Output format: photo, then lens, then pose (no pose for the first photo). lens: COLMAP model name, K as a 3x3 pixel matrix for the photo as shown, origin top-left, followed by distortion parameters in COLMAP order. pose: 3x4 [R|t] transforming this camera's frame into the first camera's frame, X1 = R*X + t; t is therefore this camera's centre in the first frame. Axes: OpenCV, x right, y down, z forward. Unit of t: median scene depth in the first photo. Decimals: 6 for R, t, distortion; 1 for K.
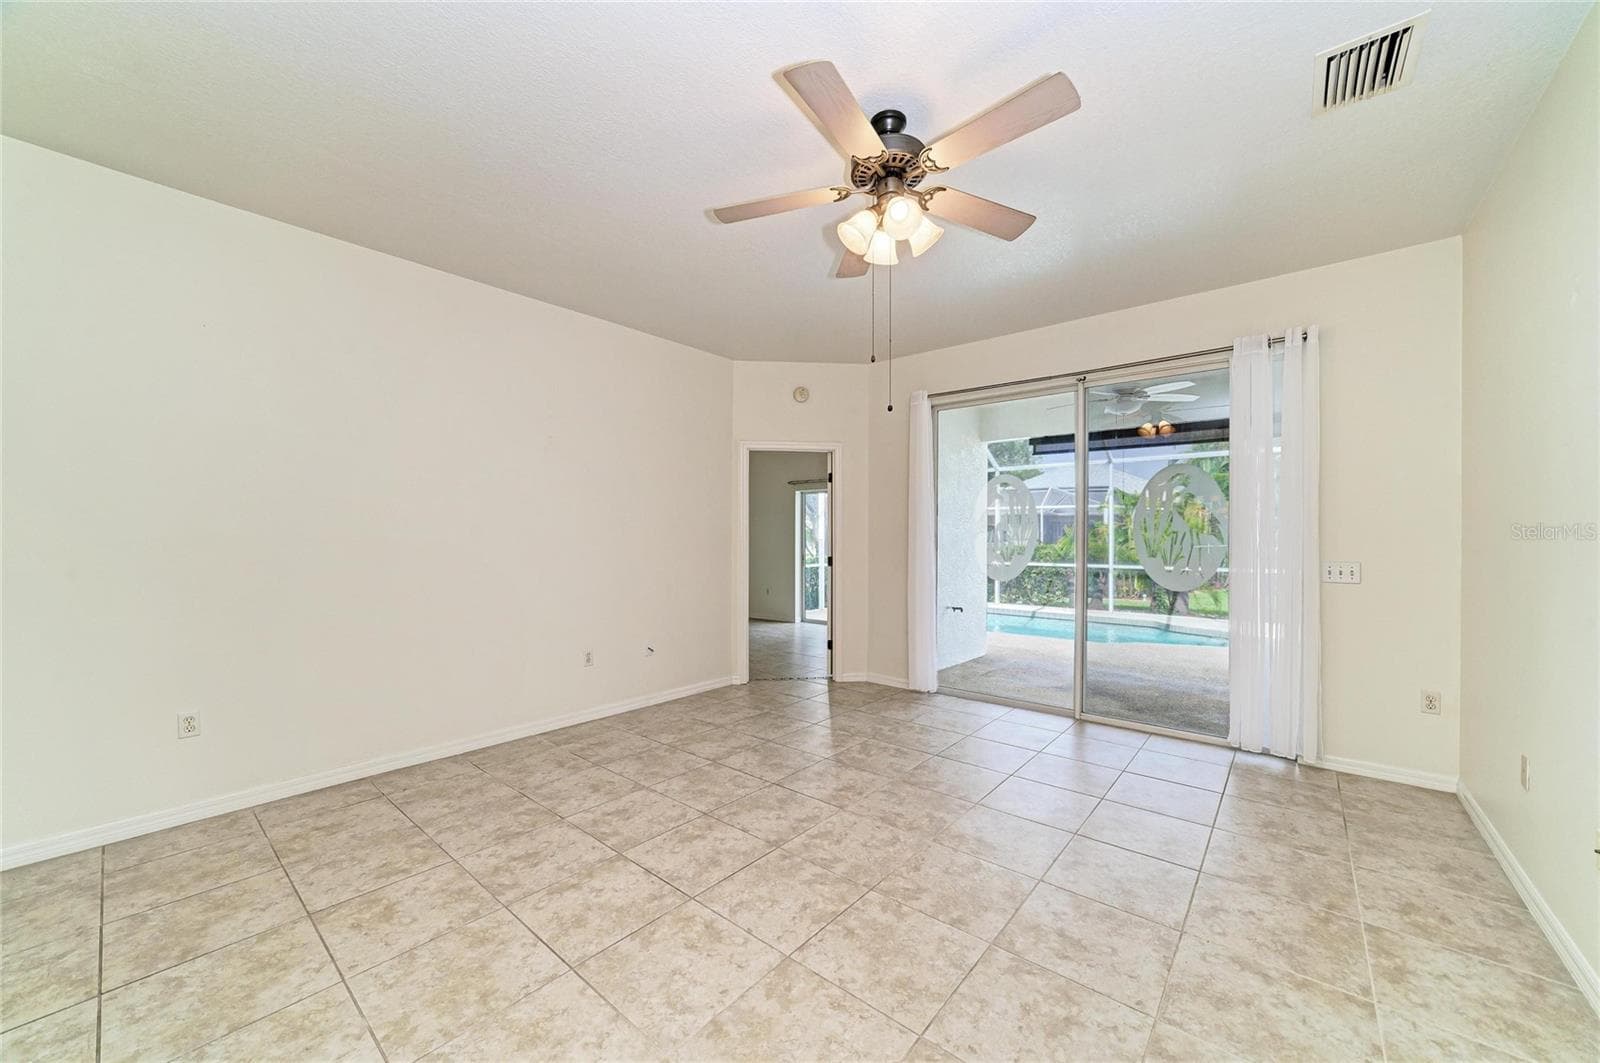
lens RADIAL K [[583.8, 0, 801.4], [0, 583.8, 539.6], [0, 0, 1]] dist [-0.007412, 0.002214]
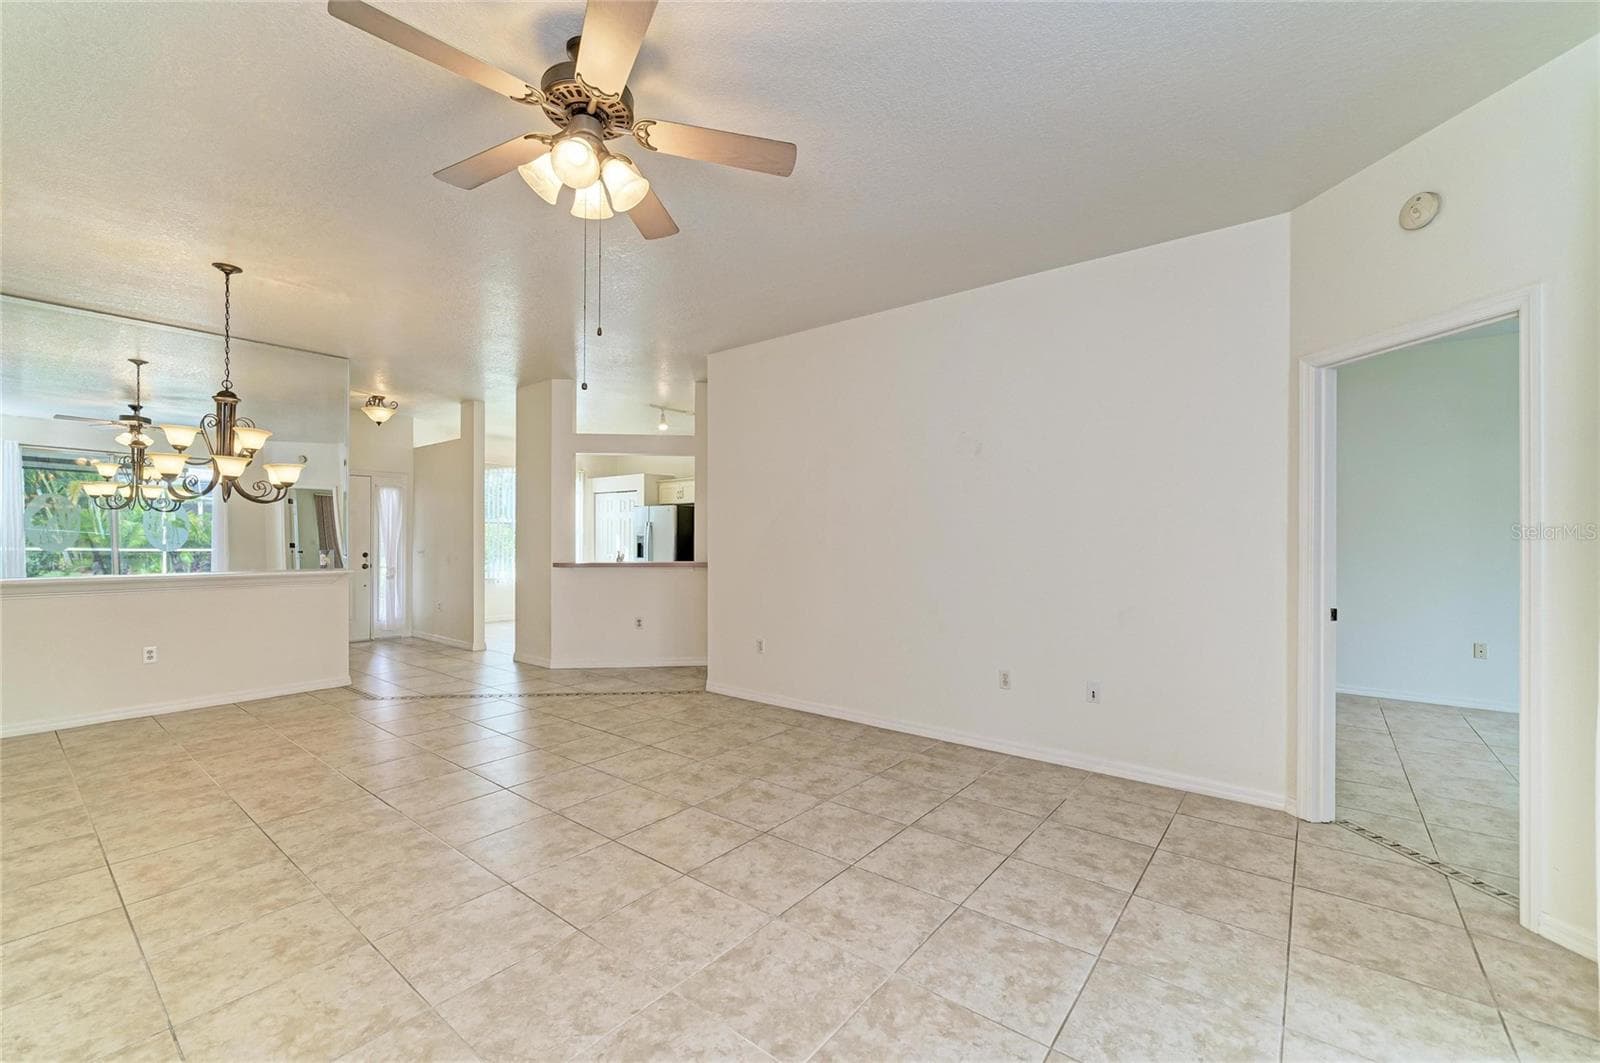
lens RADIAL K [[658.6, 0, 798.9], [0, 658.6, 541.2], [0, 0, 1]] dist [-0.011350, 0.005193]
pose [[0.034175, 0.000007, -0.999416, 0.807639], [-0.004603, 0.999989, -0.000151, 0.006450], [0.999405, 0.004606, 0.034175, 0.930828]]
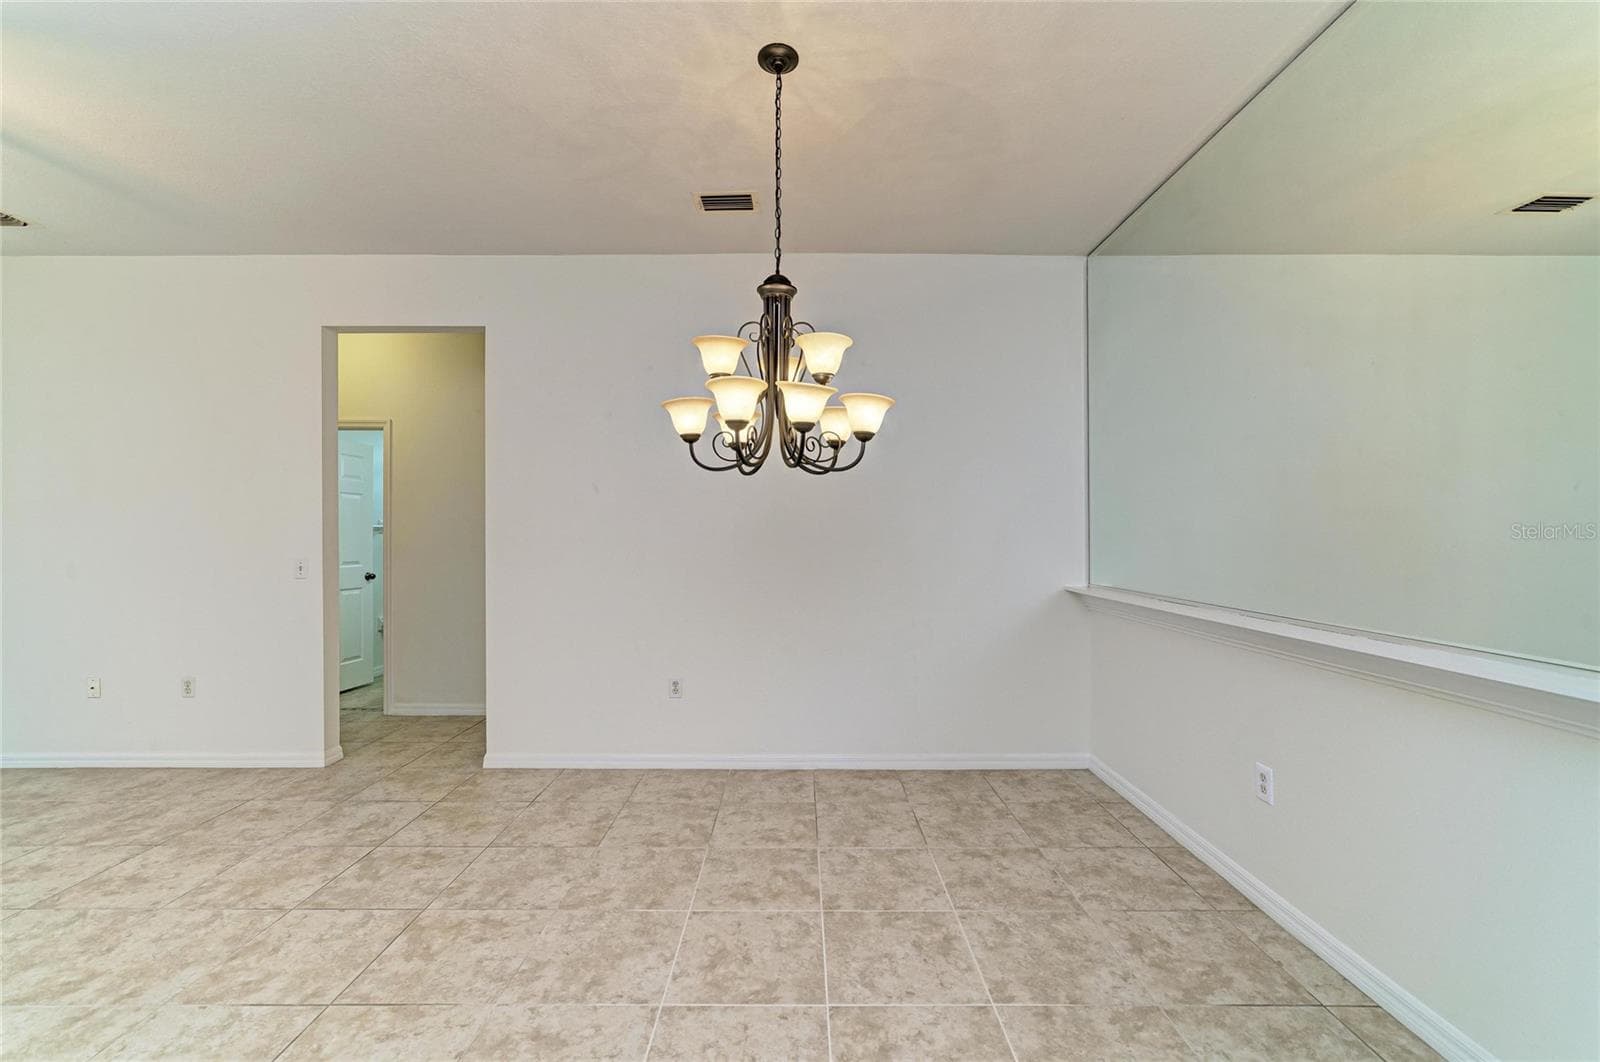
lens RADIAL K [[658.6, 0, 804.2], [0, 658.6, 537.2], [0, 0, 1]] dist [-0.011350, 0.005193]
pose [[-0.652720, -0.006527, 0.757571, -1.062198], [-0.002653, 0.999976, 0.006330, 0.000544], [-0.757595, 0.002122, -0.652722, 0.311813]]
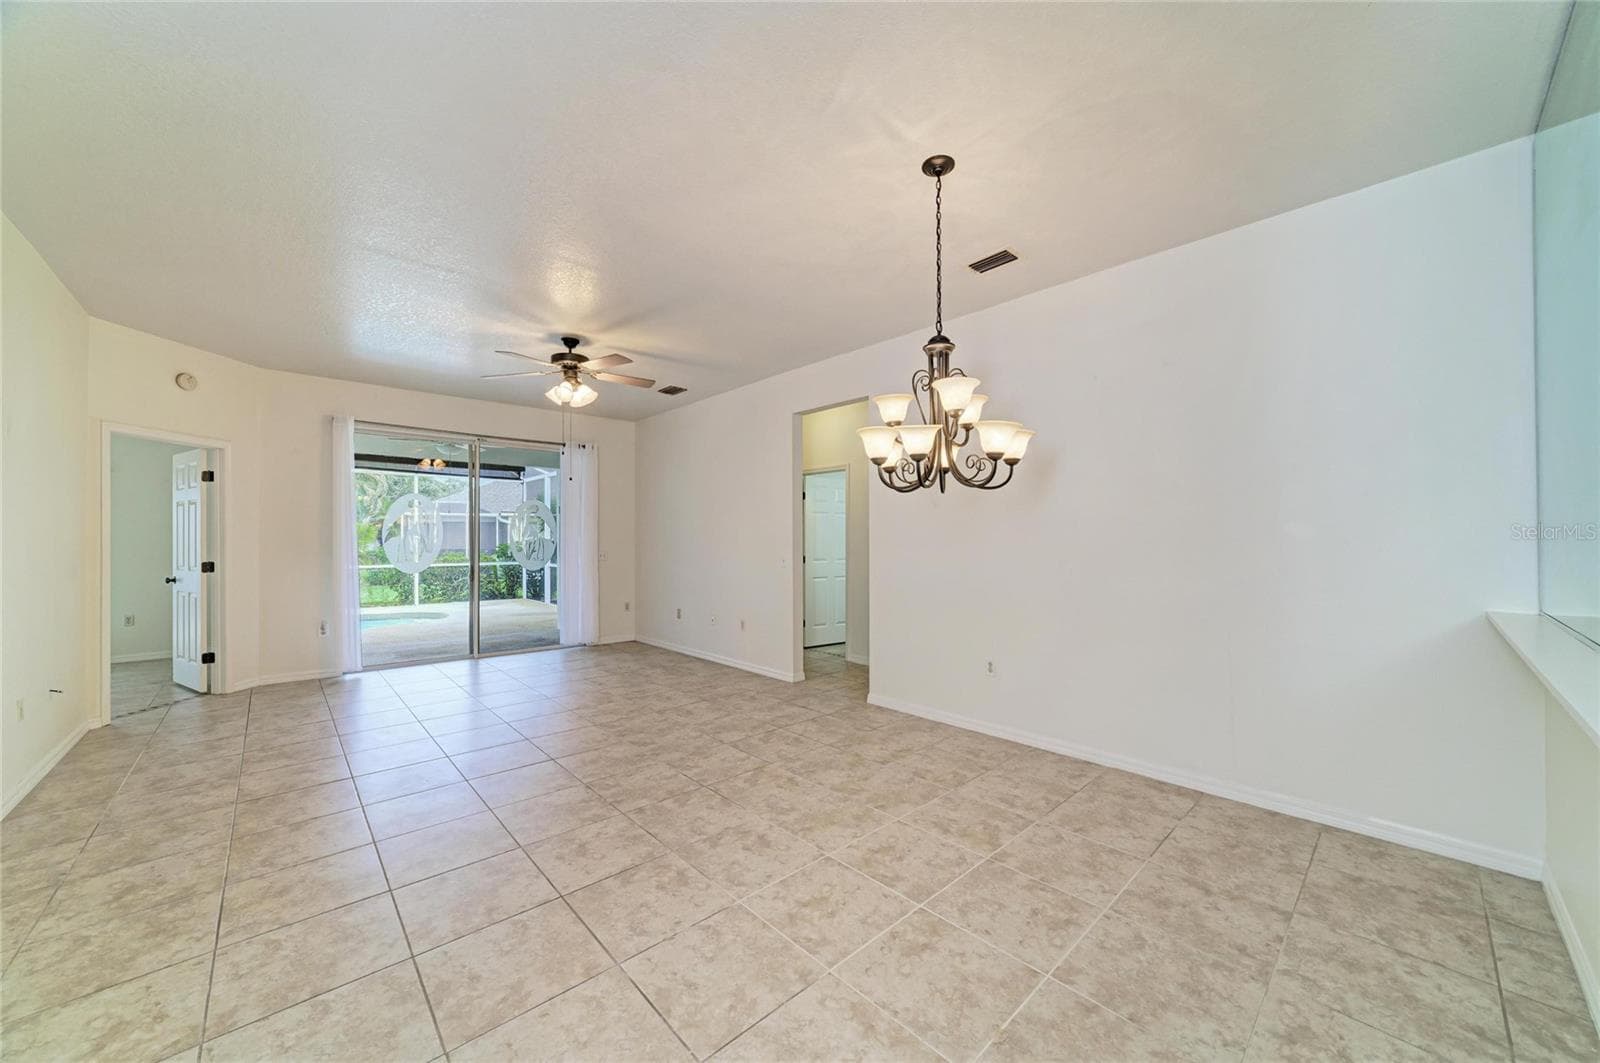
lens RADIAL K [[583.8, 0, 797.0], [0, 583.8, 532.7], [0, 0, 1]] dist [-0.007412, 0.002214]
pose [[0.121801, 0.009052, 0.992513, -1.328799], [0.005240, 0.999939, -0.009763, -0.000994], [-0.992541, 0.006389, 0.121746, -0.039633]]
